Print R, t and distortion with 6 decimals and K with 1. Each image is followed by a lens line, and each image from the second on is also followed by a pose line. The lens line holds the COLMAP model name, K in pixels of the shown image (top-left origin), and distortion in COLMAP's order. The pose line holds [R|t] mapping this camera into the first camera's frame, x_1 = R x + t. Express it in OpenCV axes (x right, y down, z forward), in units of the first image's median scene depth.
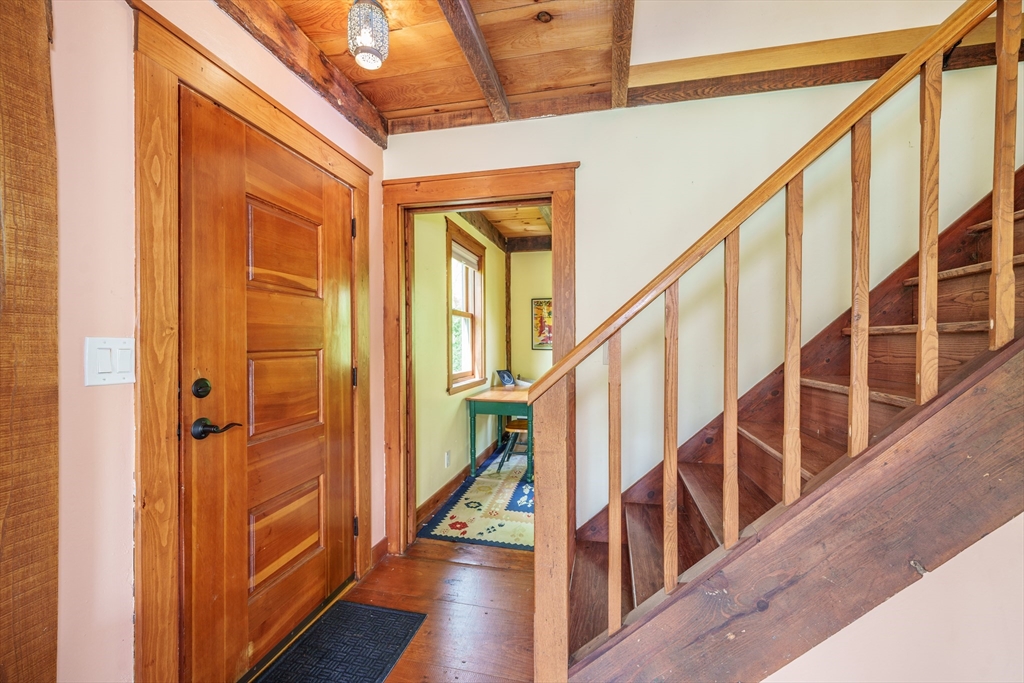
lens RADIAL K [[410.1, 0, 512.0], [0, 410.1, 341.5], [0, 0, 1]] dist [-0.000920, -0.000152]
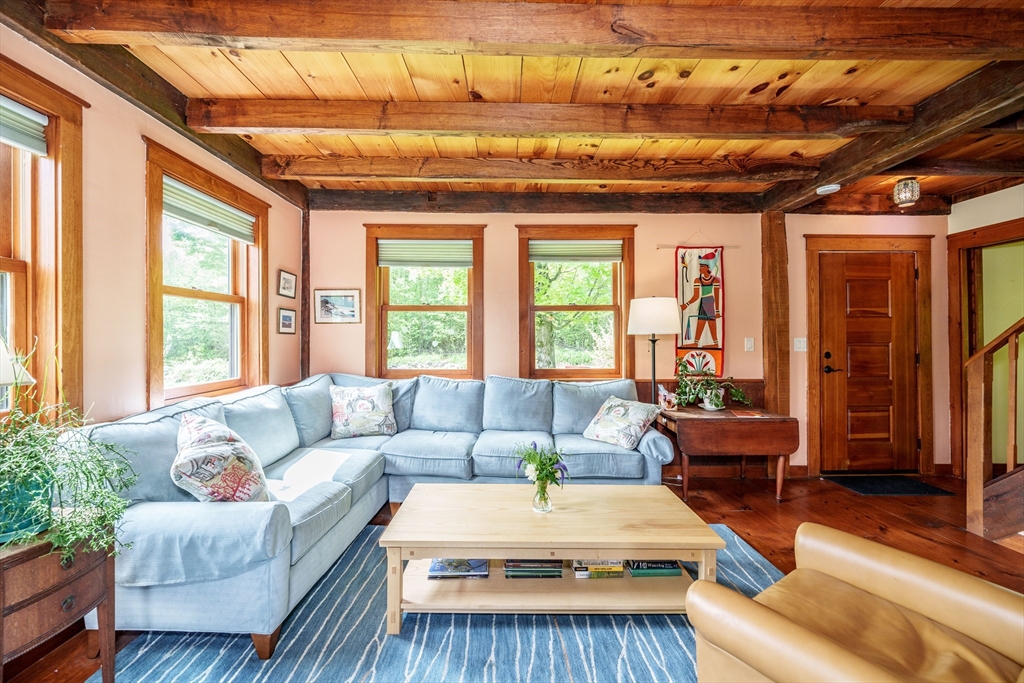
lens RADIAL K [[417.7, 0, 509.2], [0, 417.7, 337.6], [0, 0, 1]] dist [-0.000666, 0.000198]
pose [[0.230024, -0.002065, -0.973183, 1.070621], [0.003426, 0.999993, -0.001312, -0.008081], [0.973179, -0.003032, 0.230029, -1.251564]]
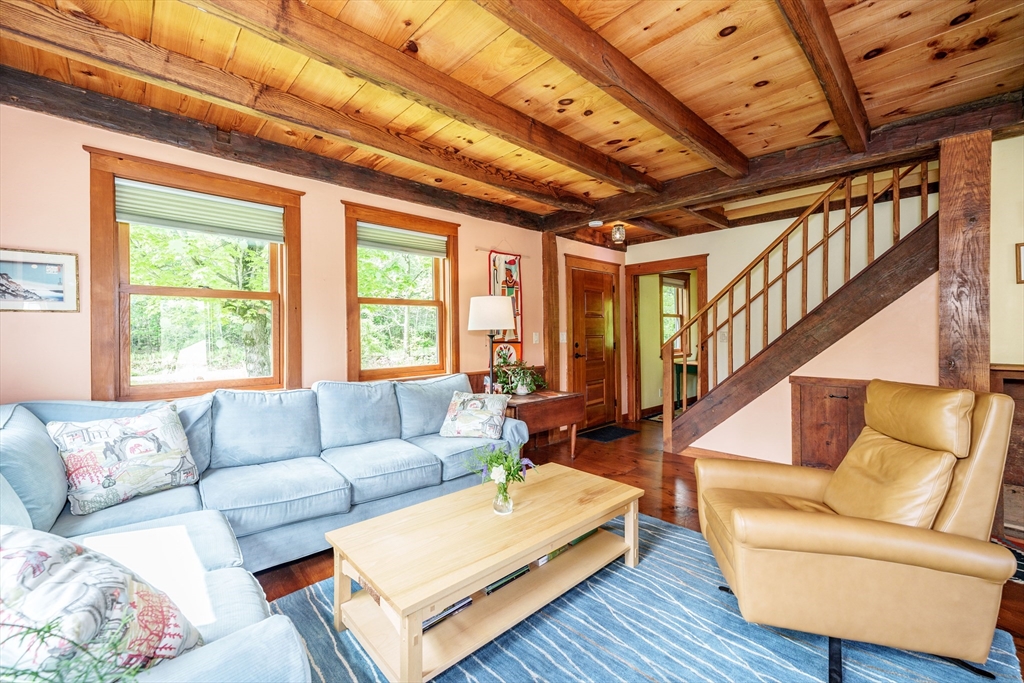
lens RADIAL K [[419.1, 0, 515.6], [0, 419.1, 332.7], [0, 0, 1]] dist [-0.000378, -0.000057]
pose [[0.830570, -0.006403, -0.556877, 0.654514], [0.010213, 0.999941, 0.003734, -0.015836], [0.556820, -0.008789, 0.830586, -1.772404]]
